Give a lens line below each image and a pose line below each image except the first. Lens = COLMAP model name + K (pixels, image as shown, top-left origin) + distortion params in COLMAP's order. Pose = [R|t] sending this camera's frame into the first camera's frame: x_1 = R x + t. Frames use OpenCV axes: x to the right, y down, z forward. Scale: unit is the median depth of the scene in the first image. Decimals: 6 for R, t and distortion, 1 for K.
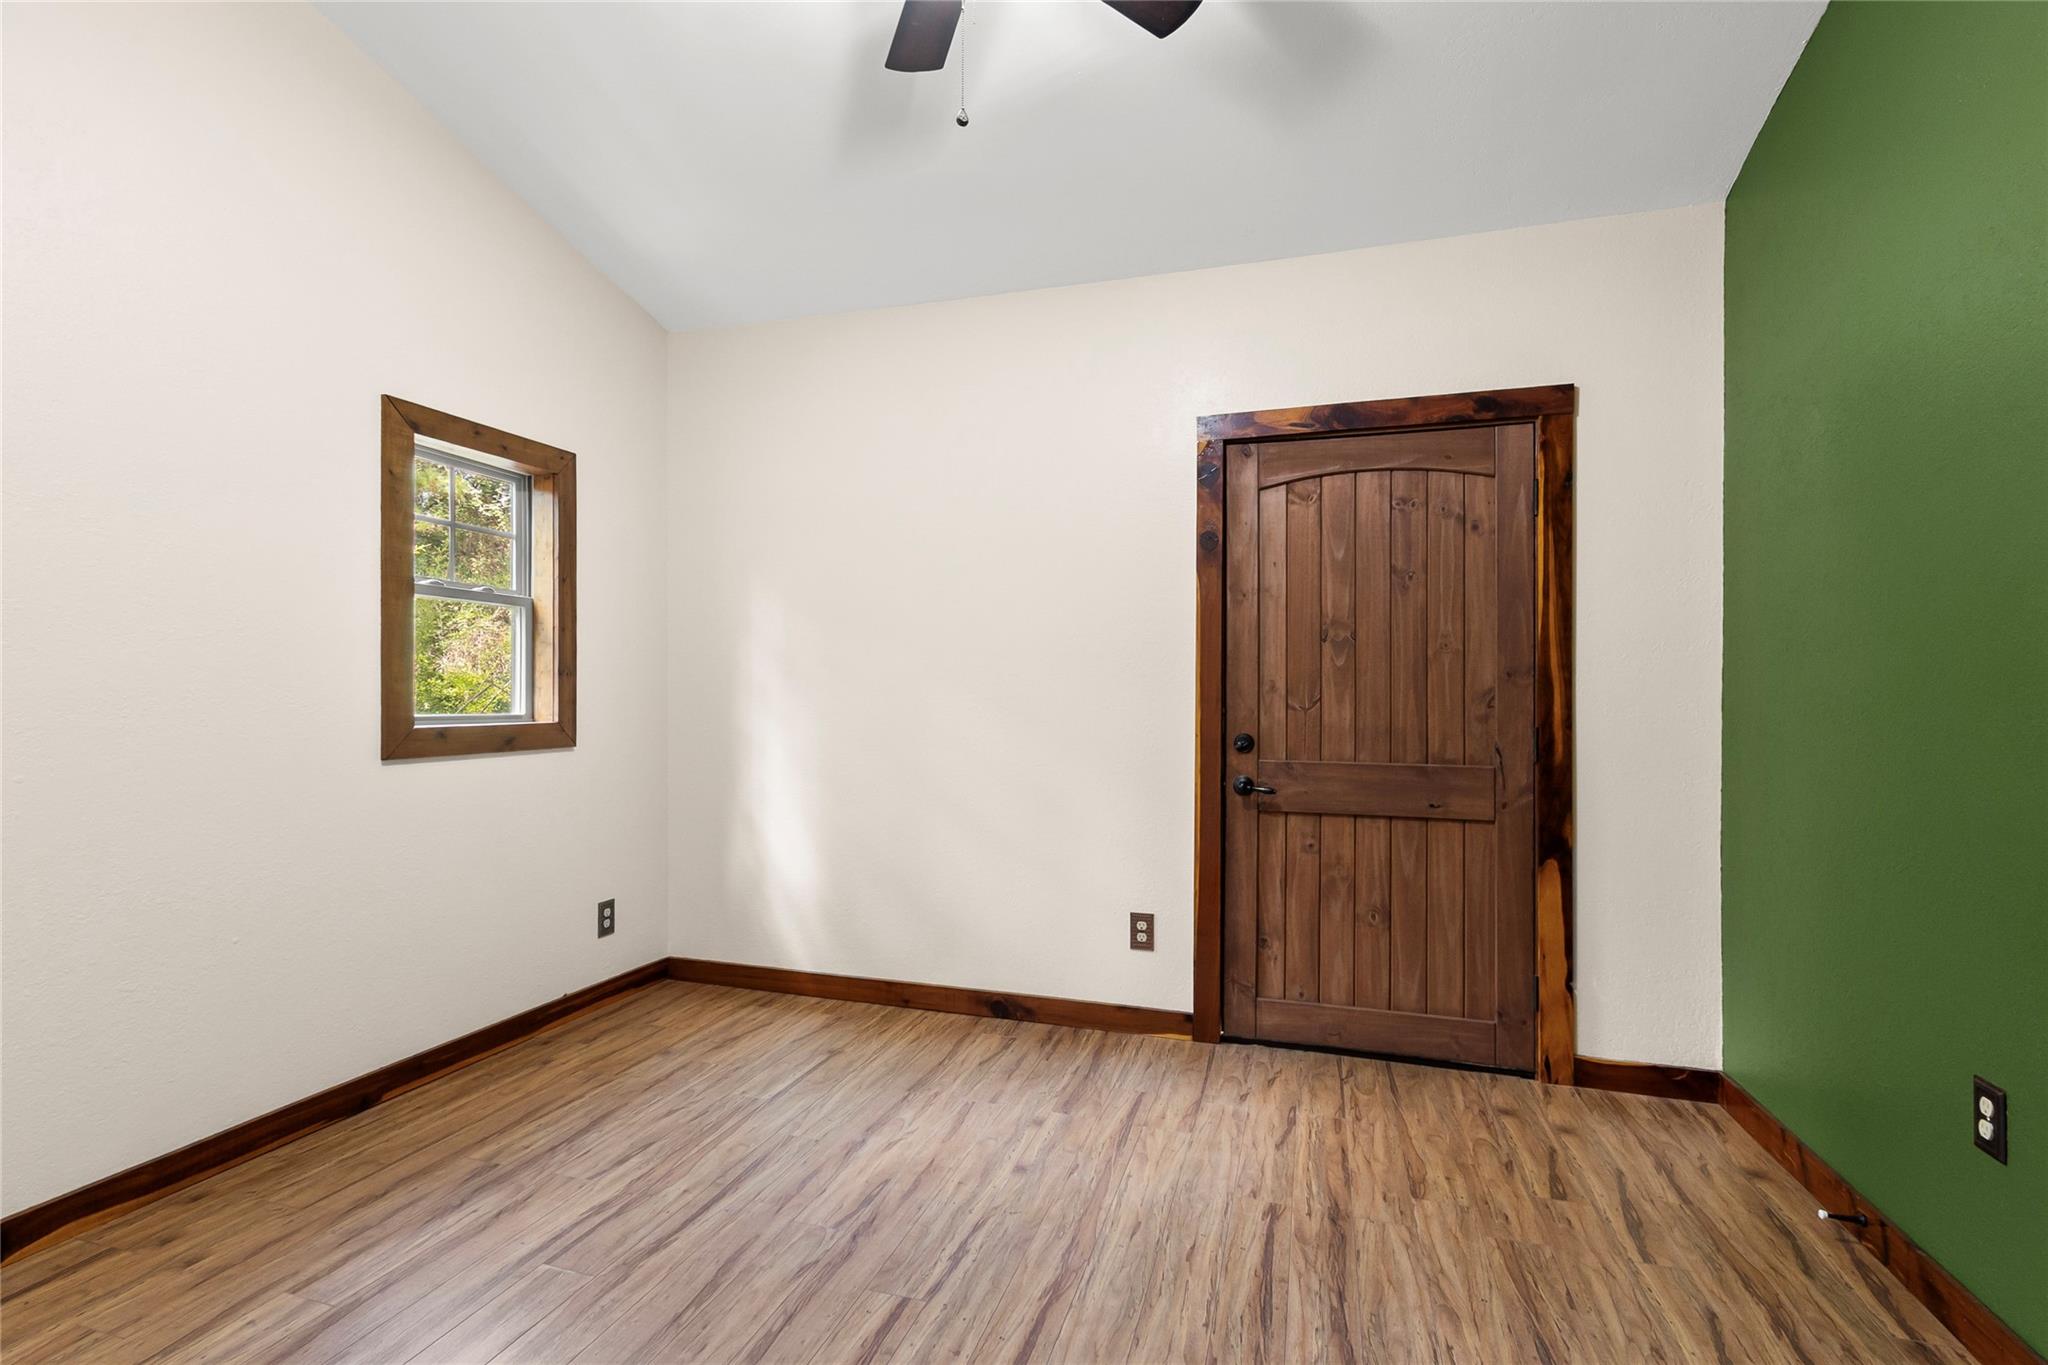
lens RADIAL K [[949.9, 0, 1033.2], [0, 949.9, 682.5], [0, 0, 1]] dist [0.011811, -0.004362]
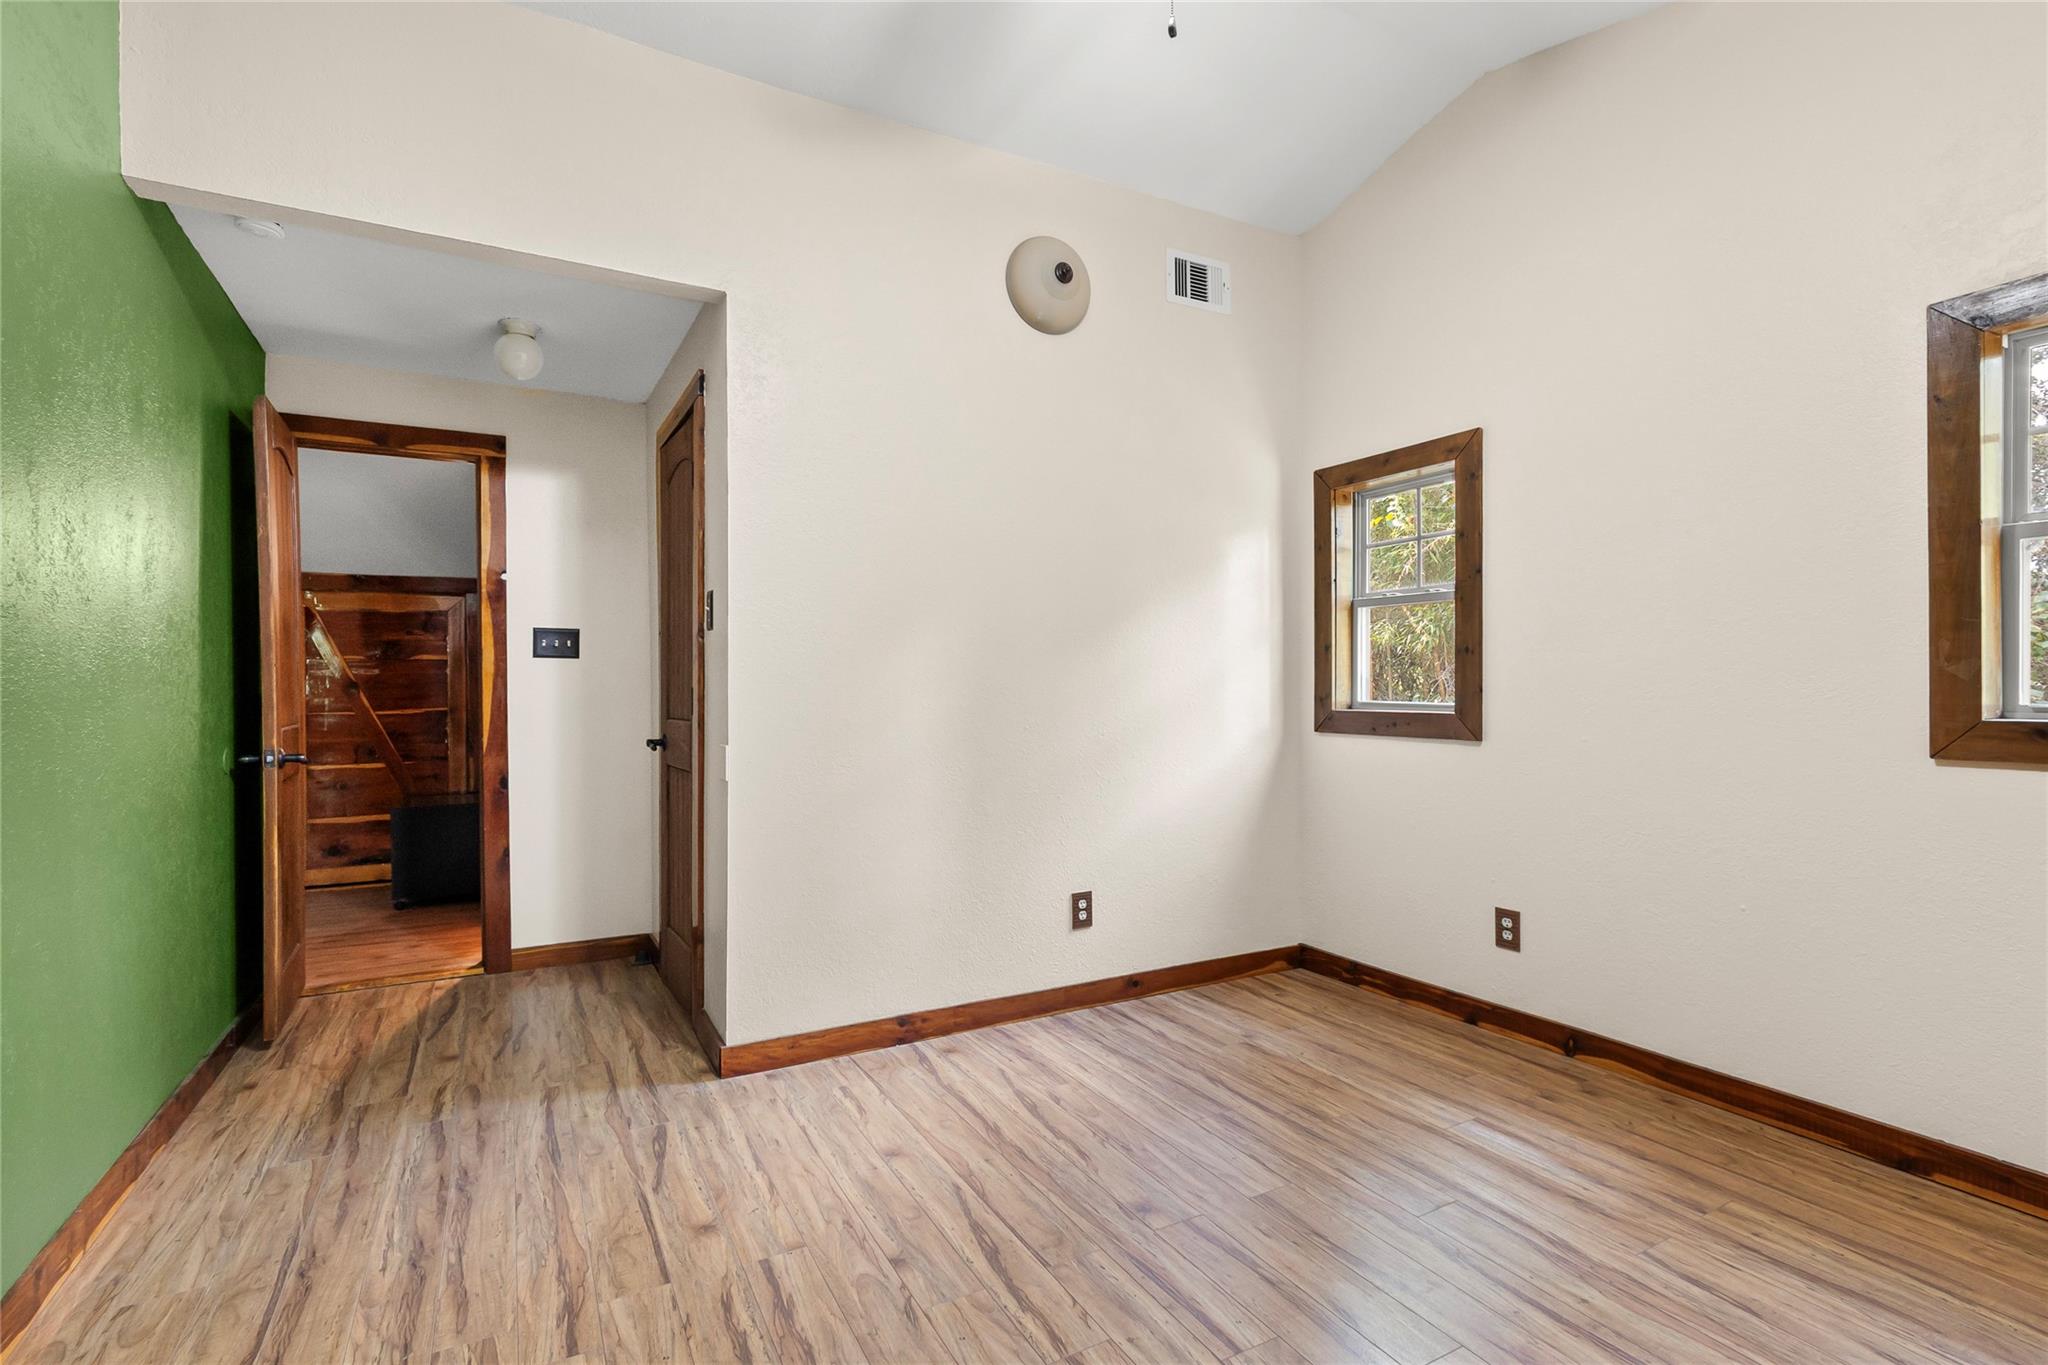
lens RADIAL K [[949.9, 0, 1033.2], [0, 949.9, 682.5], [0, 0, 1]] dist [0.011811, -0.004362]
pose [[-0.690866, -0.003846, -0.722972, 0.502957], [0.013350, 0.999747, -0.018076, 0.017842], [0.722859, -0.022140, -0.690641, 1.140867]]
